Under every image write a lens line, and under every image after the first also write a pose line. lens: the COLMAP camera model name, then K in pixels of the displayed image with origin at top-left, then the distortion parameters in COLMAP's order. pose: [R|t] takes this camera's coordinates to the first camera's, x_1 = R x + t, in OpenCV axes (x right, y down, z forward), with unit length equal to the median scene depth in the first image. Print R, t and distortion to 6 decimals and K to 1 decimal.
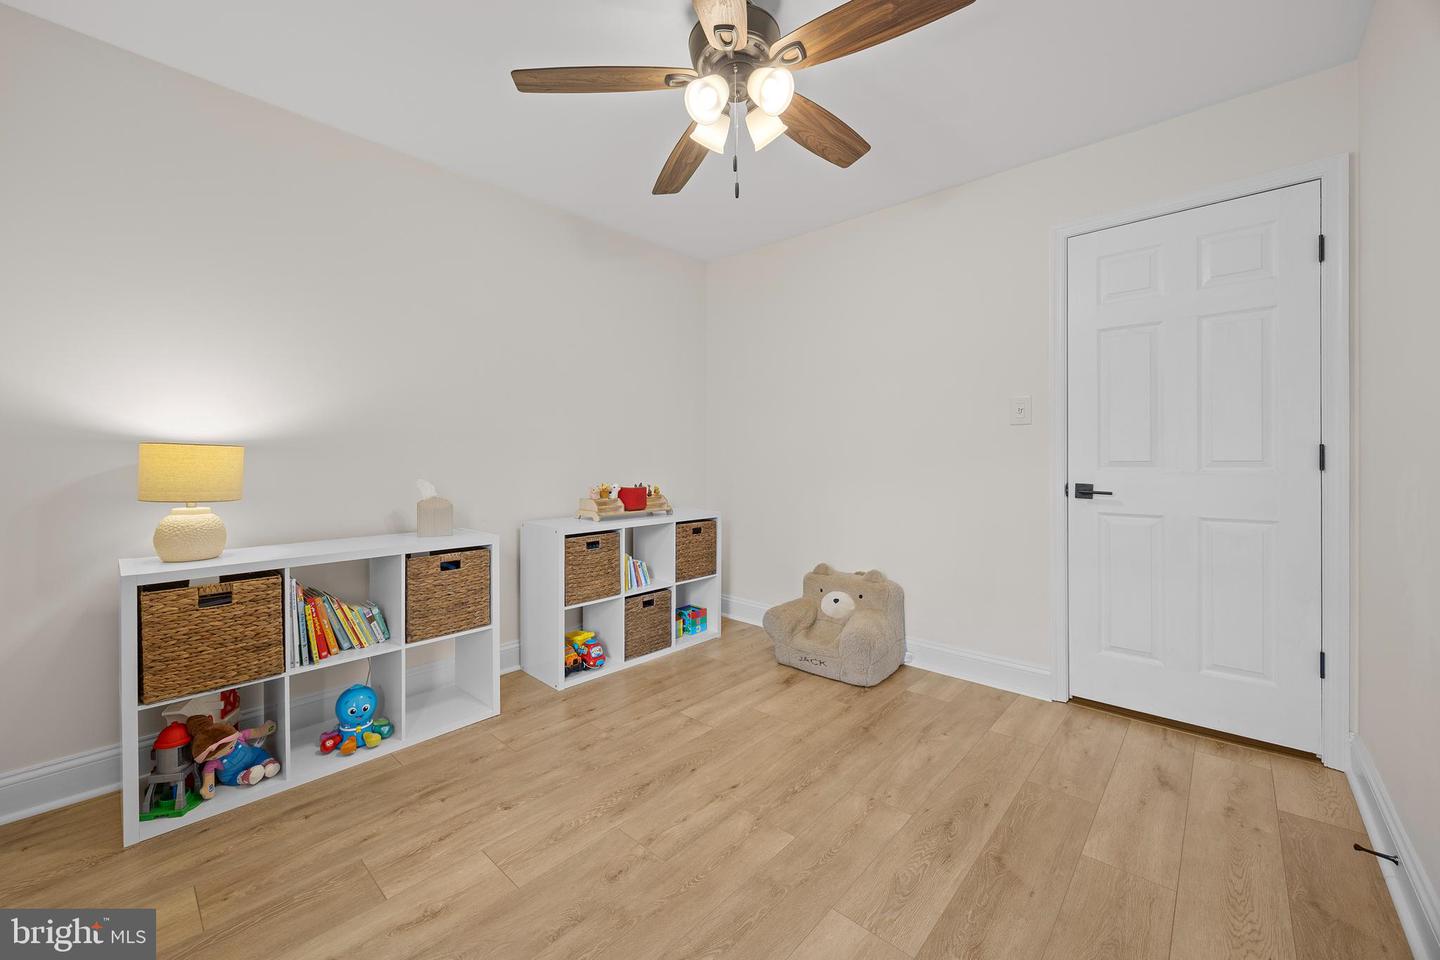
lens RADIAL K [[552.8, 0, 724.7], [0, 552.8, 469.4], [0, 0, 1]] dist [-0.000279, -0.000464]
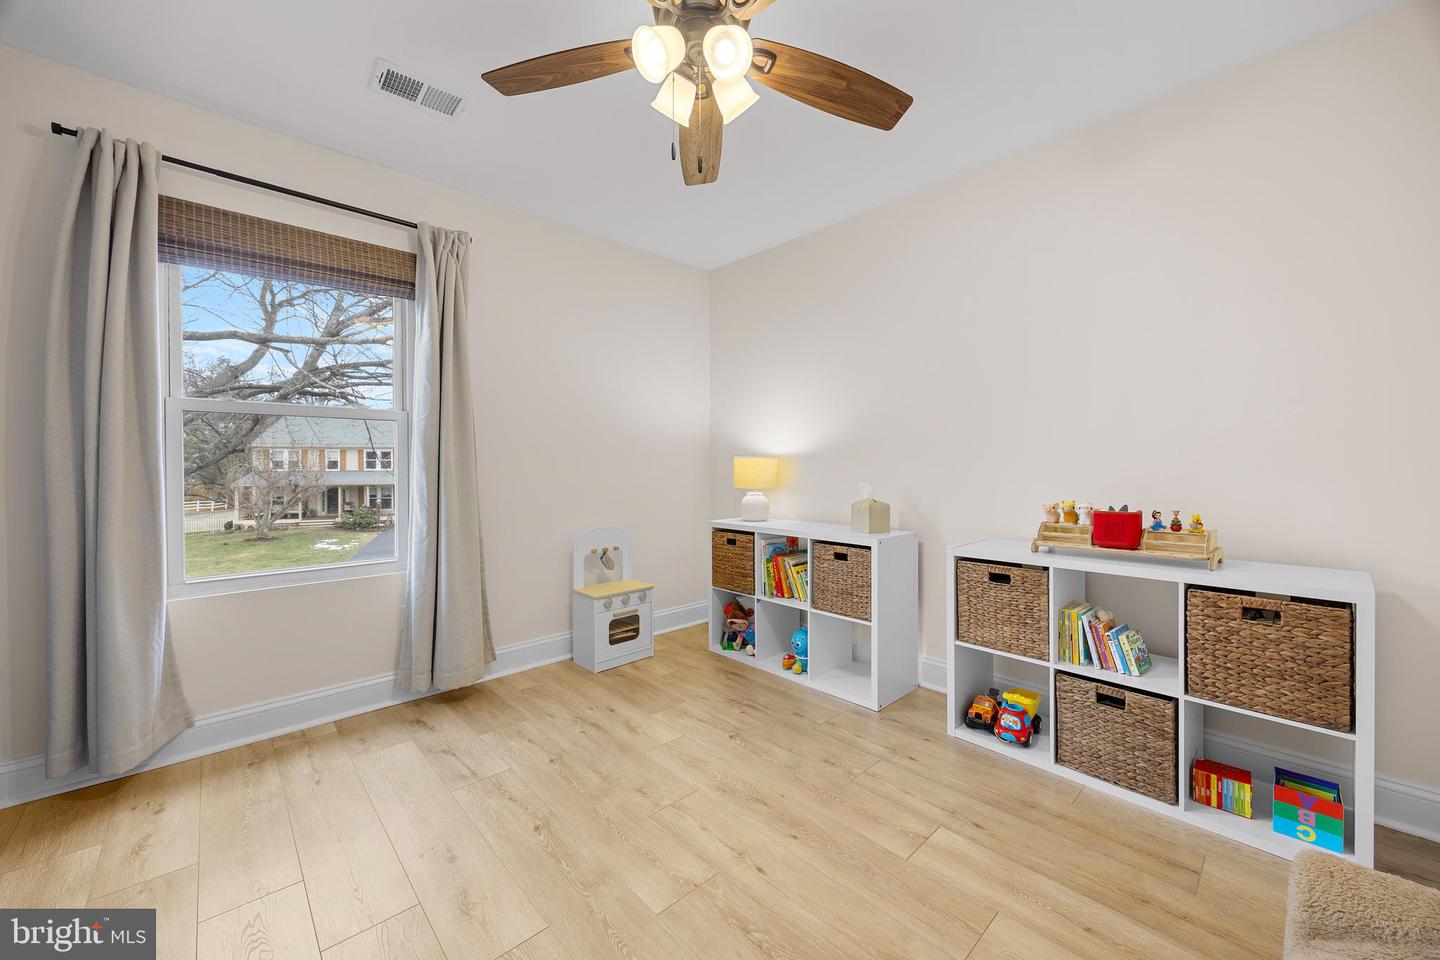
lens RADIAL K [[552.8, 0, 722.2], [0, 552.8, 468.8], [0, 0, 1]] dist [-0.000279, -0.000464]
pose [[-0.085823, 0.003136, -0.996305, 0.754100], [-0.020565, 0.999776, 0.004918, -0.014630], [0.996098, 0.020911, -0.085739, 0.912821]]
